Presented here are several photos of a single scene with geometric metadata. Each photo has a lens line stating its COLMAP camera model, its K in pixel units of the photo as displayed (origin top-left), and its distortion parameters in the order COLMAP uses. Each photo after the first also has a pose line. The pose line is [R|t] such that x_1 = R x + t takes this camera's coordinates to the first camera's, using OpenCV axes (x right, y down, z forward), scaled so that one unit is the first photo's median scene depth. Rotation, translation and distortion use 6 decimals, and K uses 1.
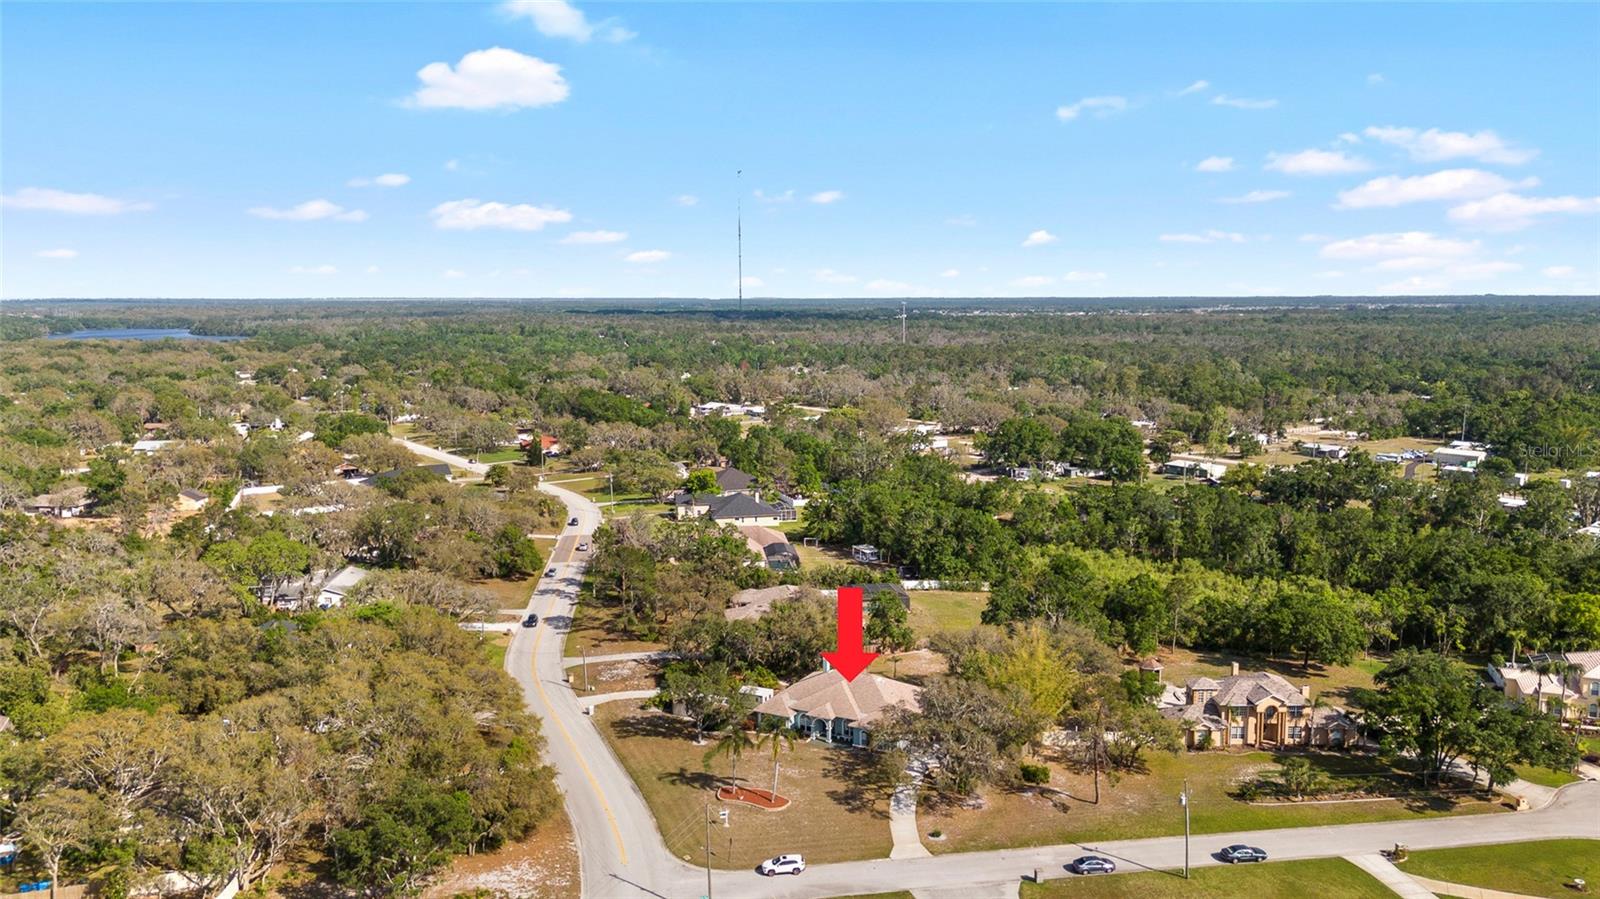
lens RADIAL K [[1166.2, 0, 771.7], [0, 1166.2, 457.7], [0, 0, 1]] dist [0.023296, -0.001811]
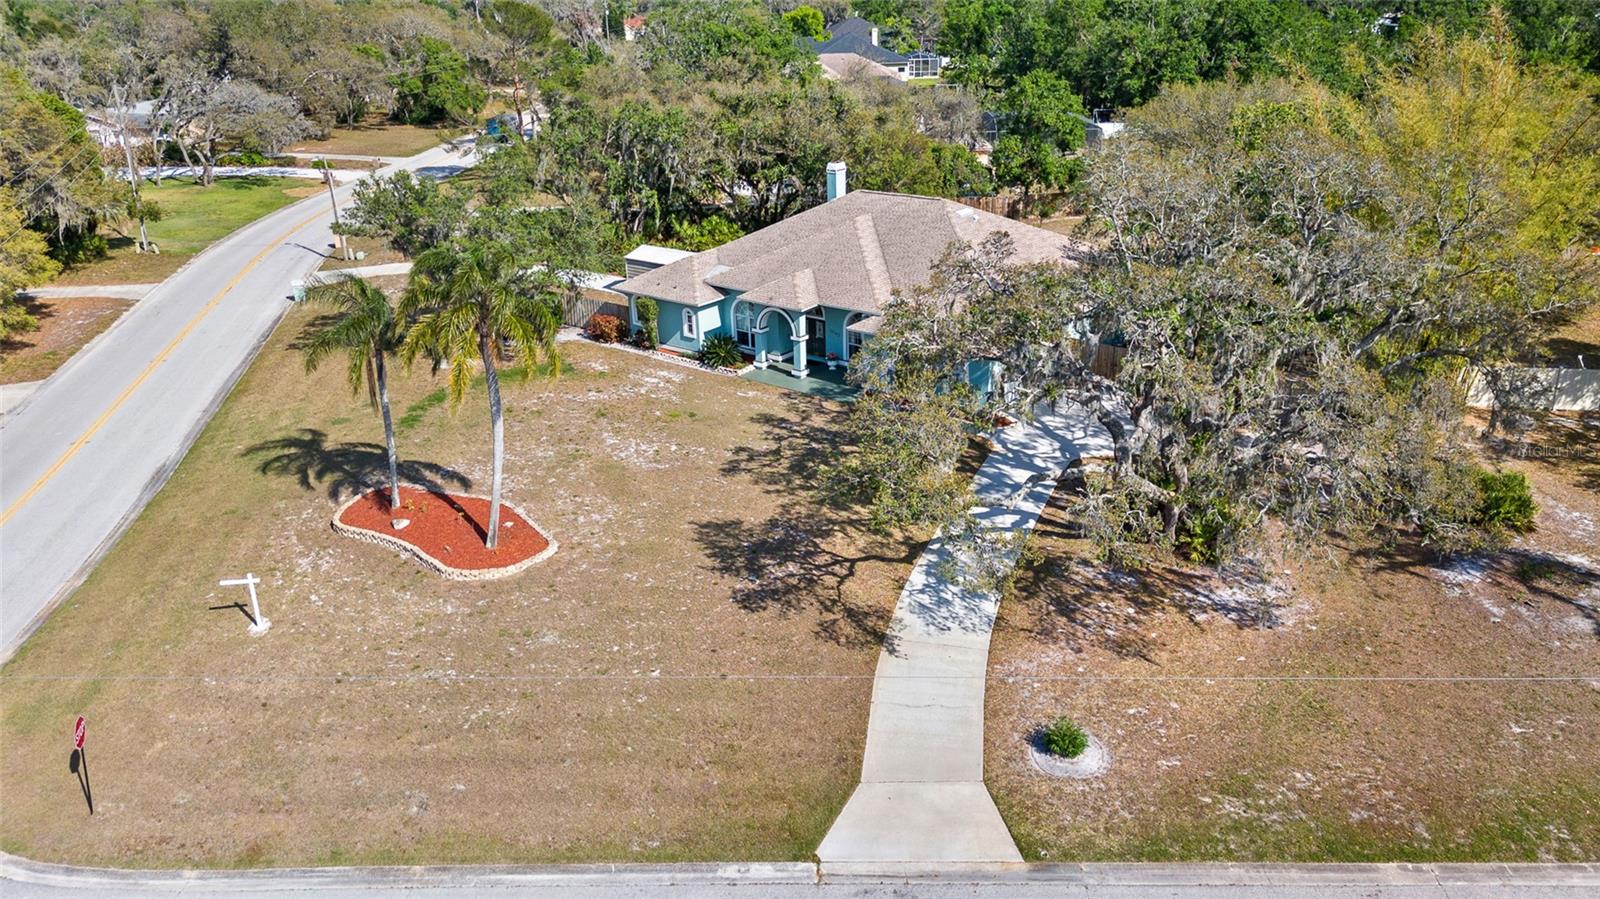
lens RADIAL K [[1166.2, 0, 797.9], [0, 1166.2, 442.4], [0, 0, 1]] dist [0.023296, -0.001811]
pose [[0.987126, 0.046017, -0.153183, 0.114265], [-0.007608, 0.970144, 0.242408, 0.199177], [0.159765, -0.238122, 0.958005, 0.740948]]
